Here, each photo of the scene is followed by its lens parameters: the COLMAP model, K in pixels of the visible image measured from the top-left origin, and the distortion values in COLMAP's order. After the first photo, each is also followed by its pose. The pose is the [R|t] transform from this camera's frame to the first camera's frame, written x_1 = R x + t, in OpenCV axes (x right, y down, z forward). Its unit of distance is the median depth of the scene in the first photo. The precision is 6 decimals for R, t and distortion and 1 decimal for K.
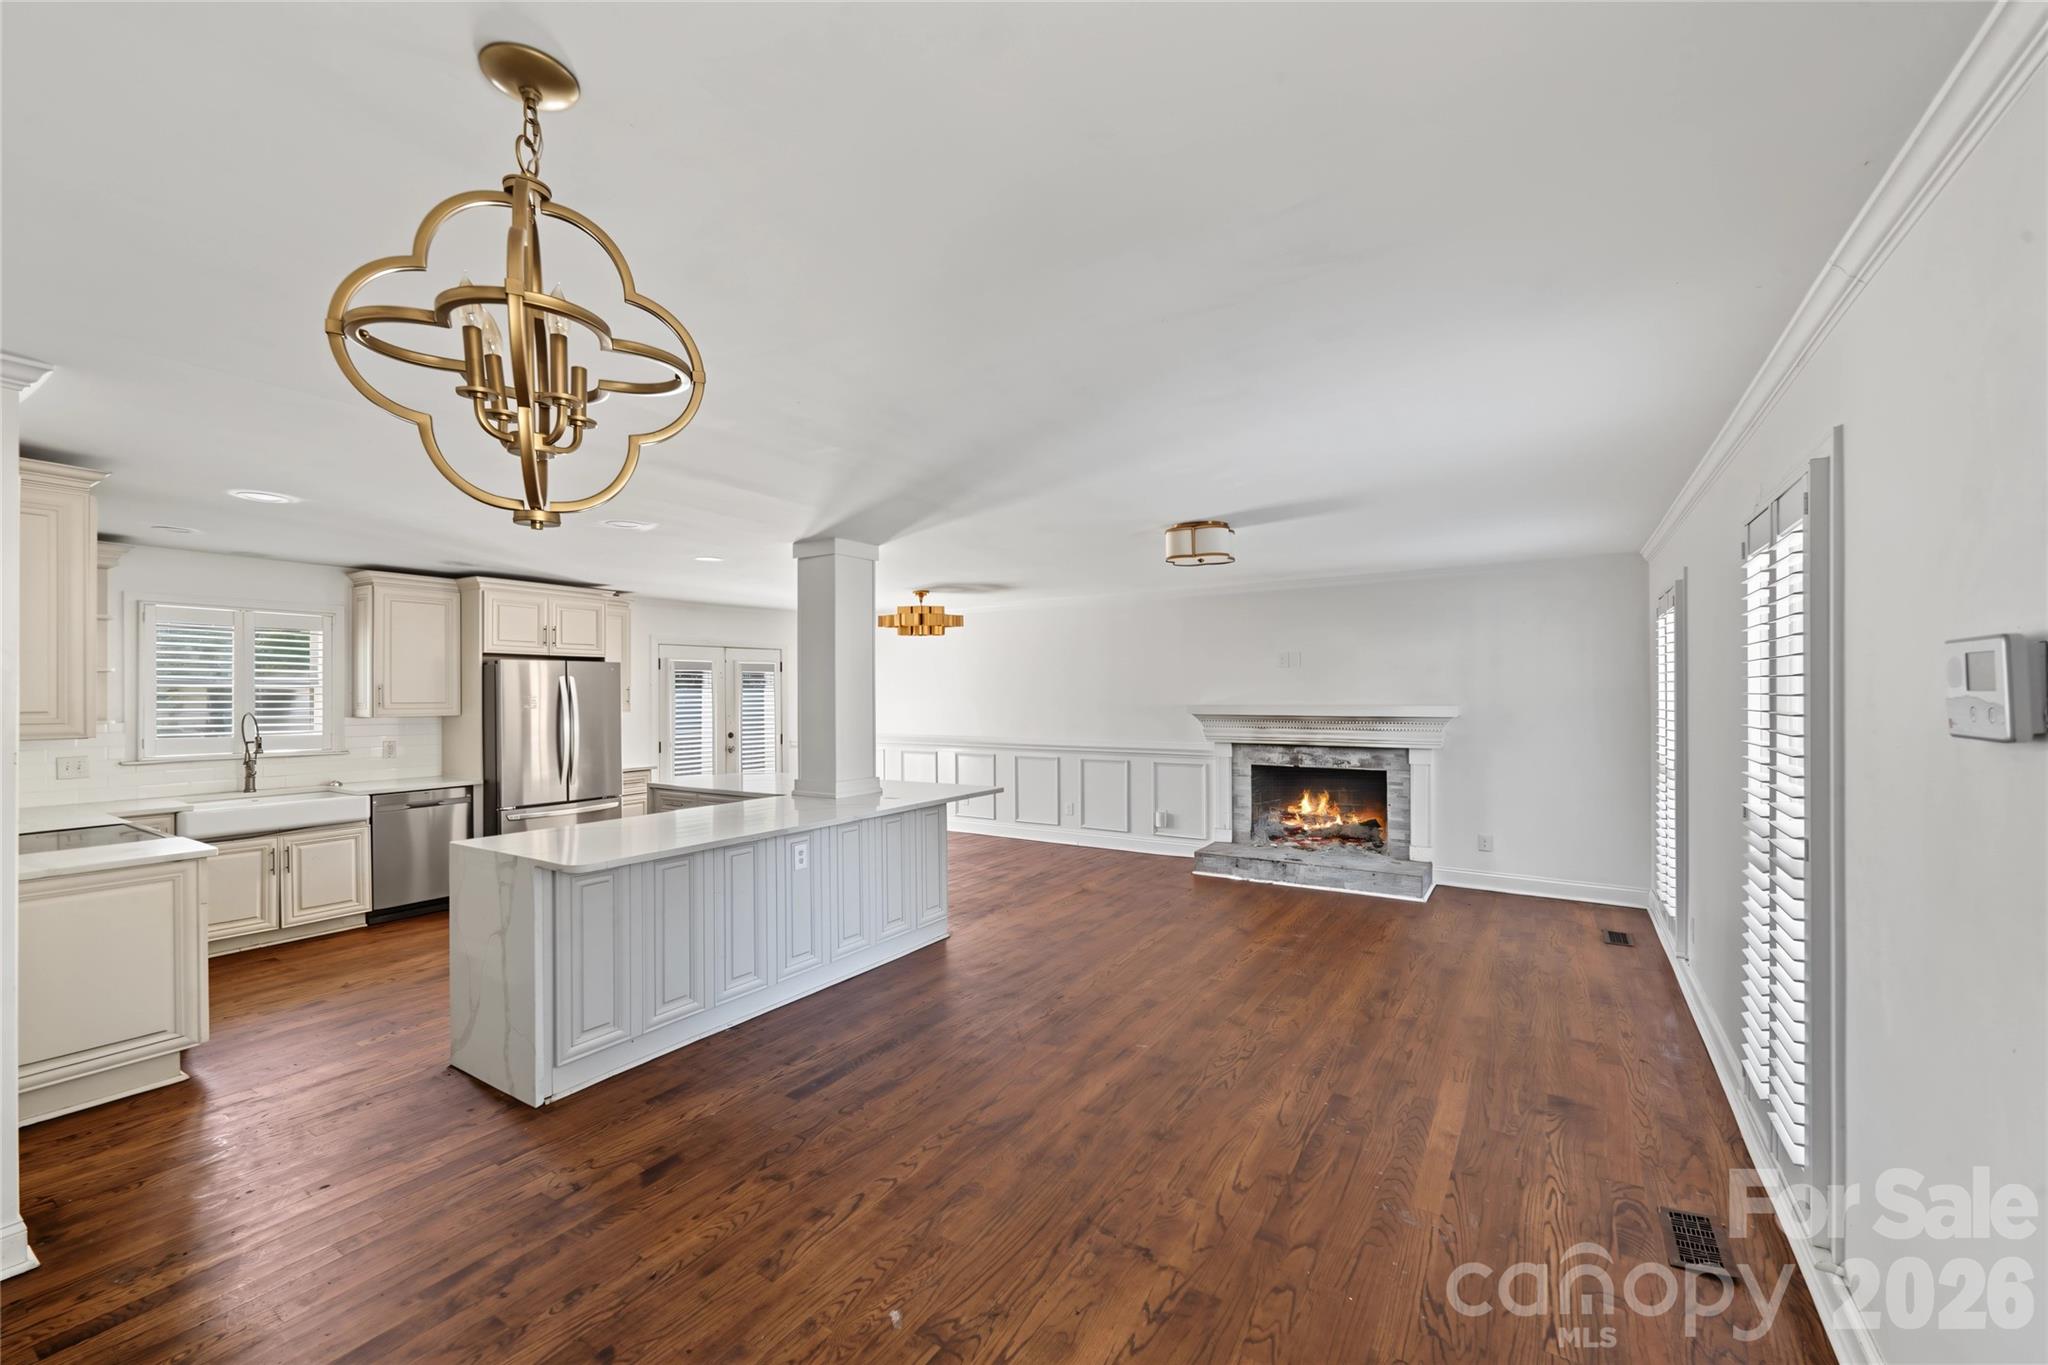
lens RADIAL K [[823.2, 0, 1022.0], [0, 823.2, 688.7], [0, 0, 1]] dist [0.001791, -0.000385]
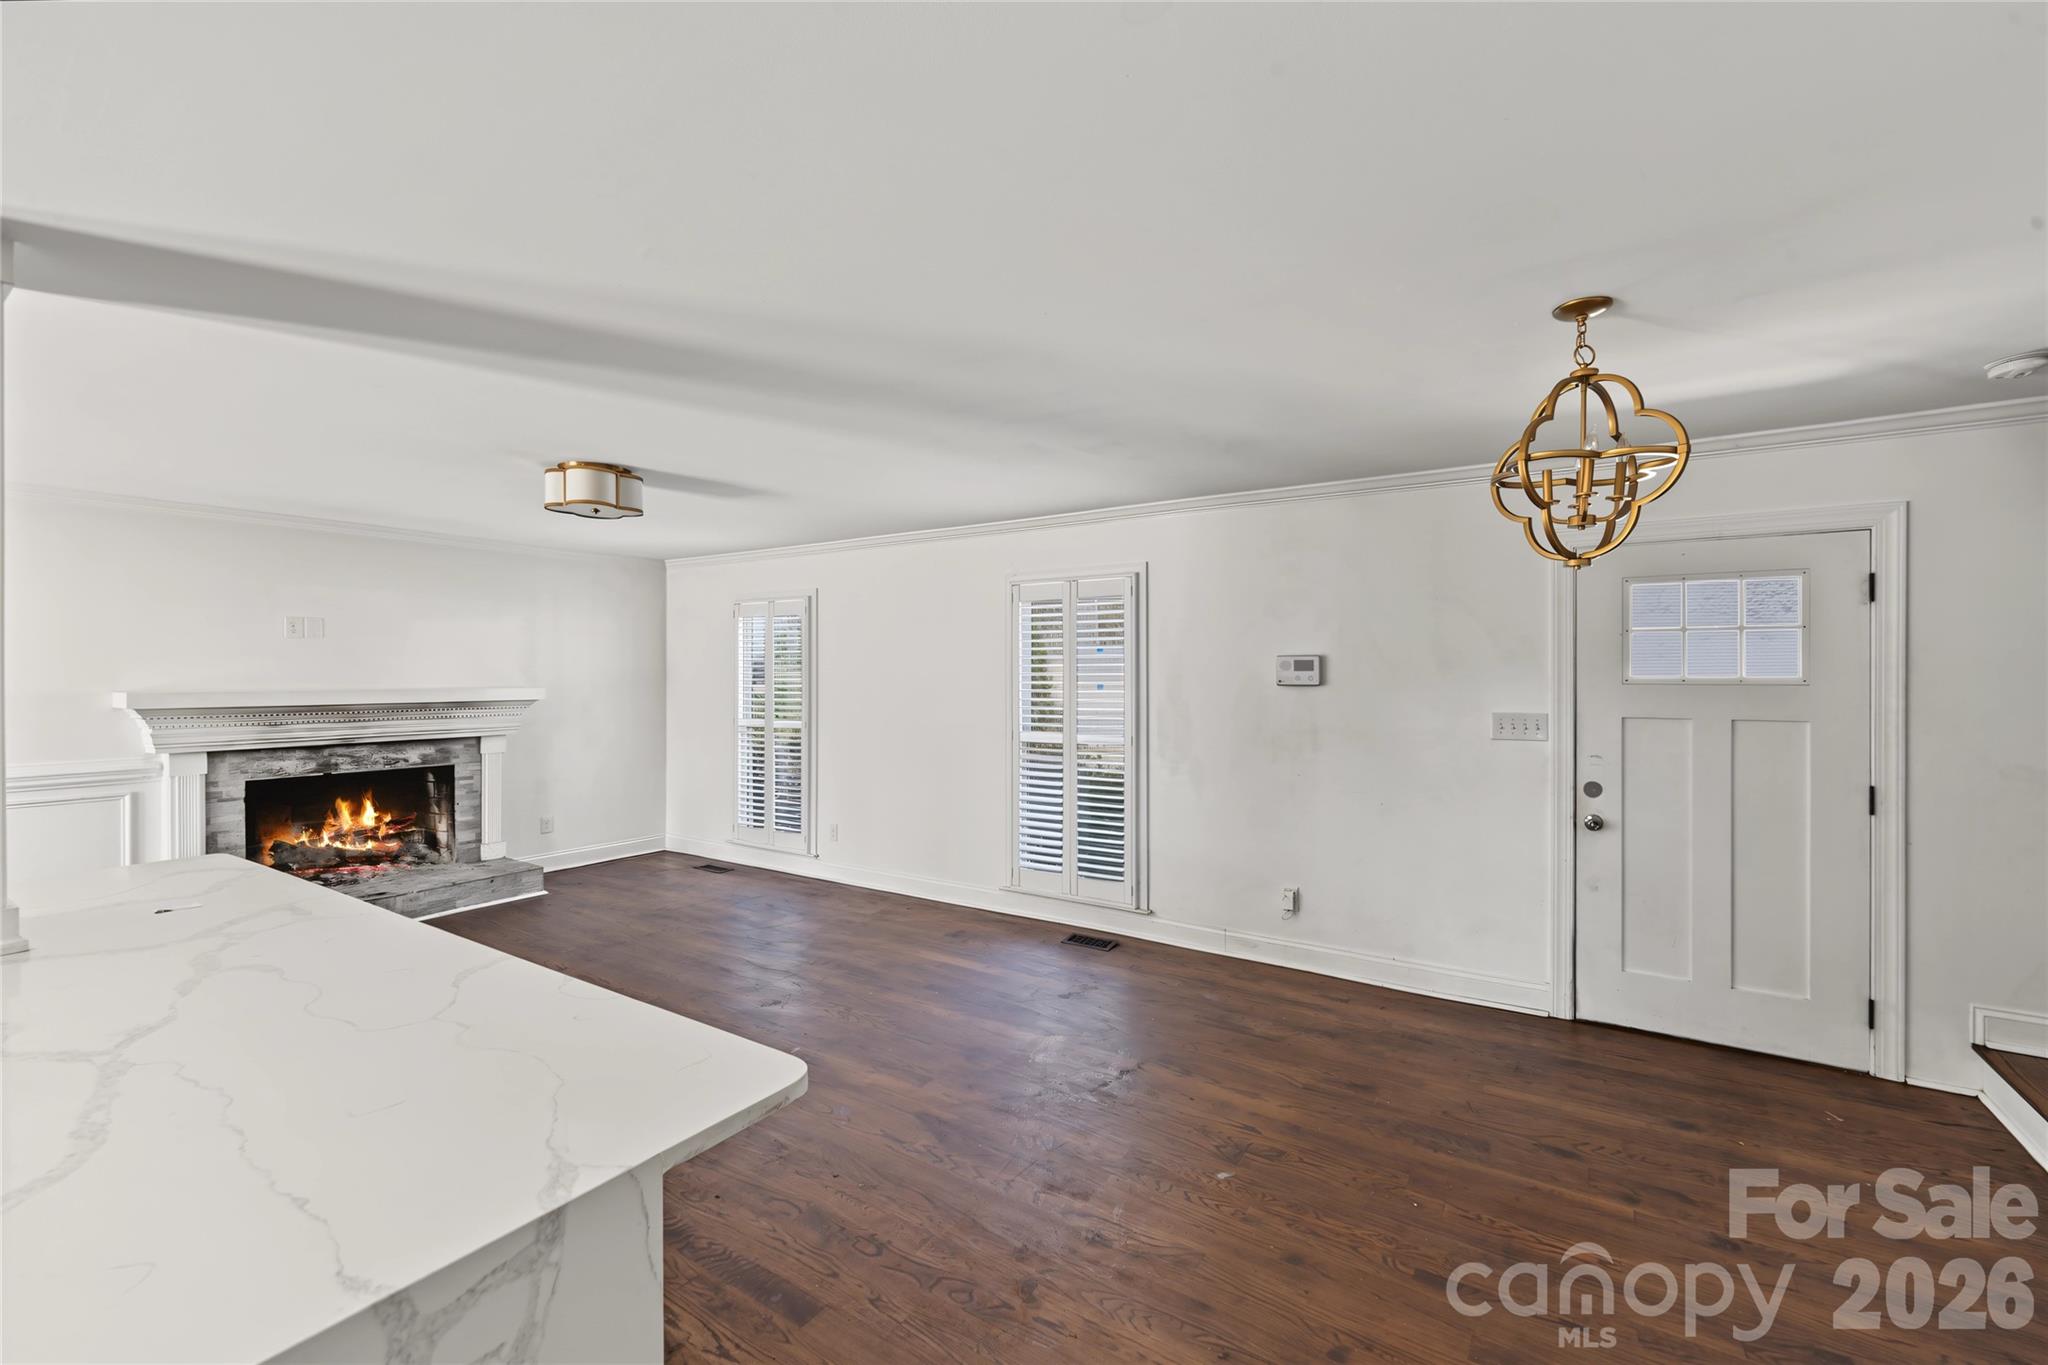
lens RADIAL K [[841.9, 0, 1021.1], [0, 841.9, 682.3], [0, 0, 1]] dist [0.000519, -0.000994]
pose [[0.008395, -0.004972, 0.999952, -0.457483], [-0.004232, 0.999979, 0.005008, 0.006801], [-0.999956, -0.004273, 0.008373, 0.420408]]
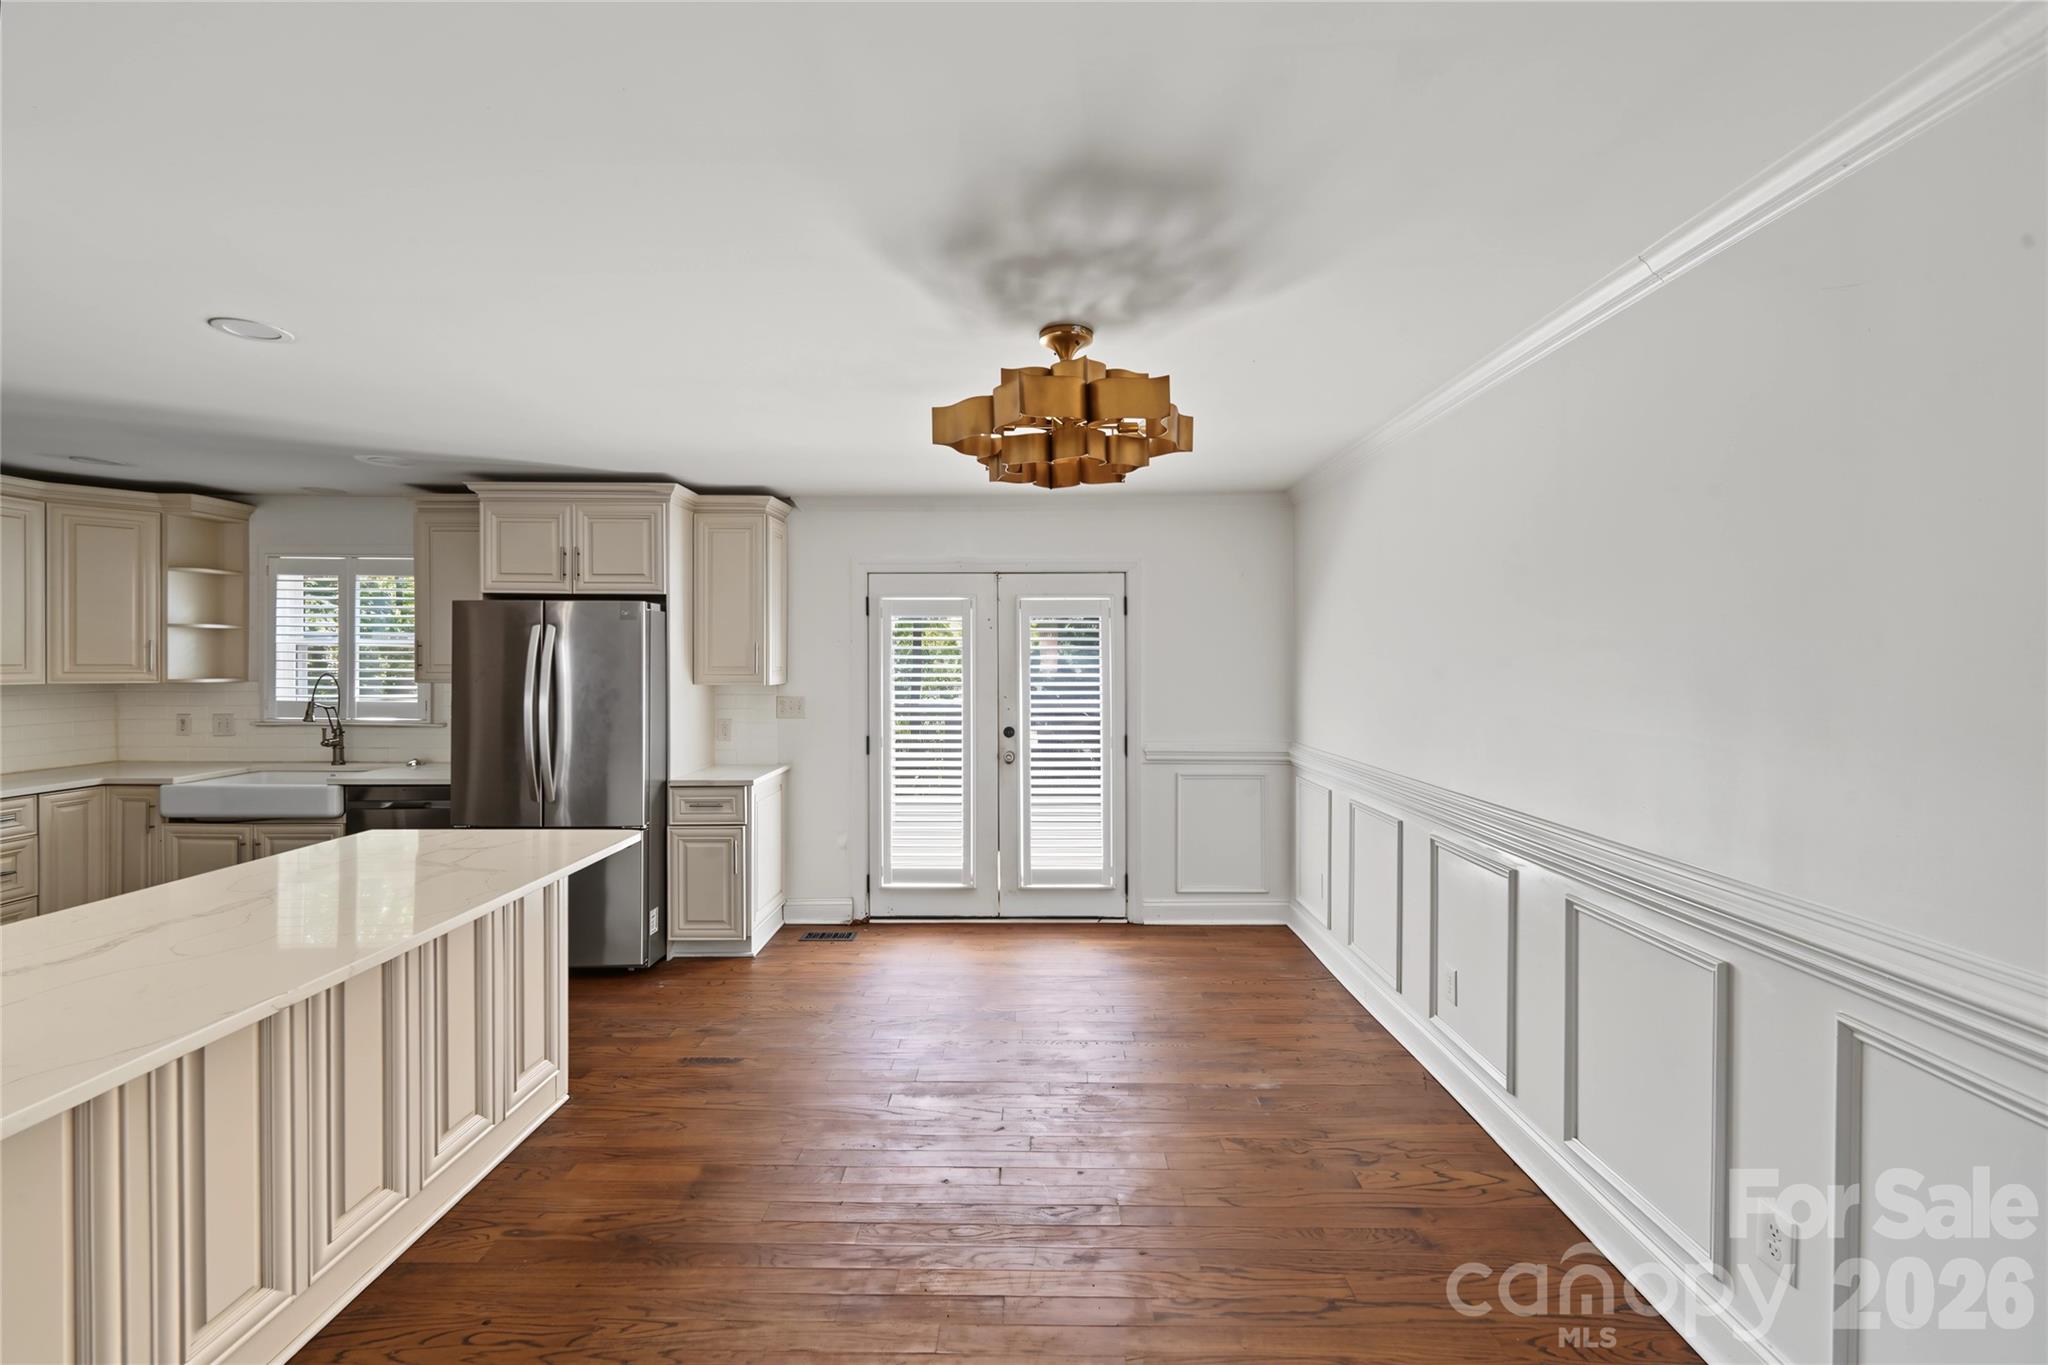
lens RADIAL K [[833.6, 0, 1023.3], [0, 833.6, 678.7], [0, 0, 1]] dist [0.000760, -0.000596]
pose [[0.533928, 0.026763, -0.845106, 0.169602], [-0.002833, 0.999550, 0.029864, 0.005038], [0.845525, -0.013551, 0.533764, 0.980857]]
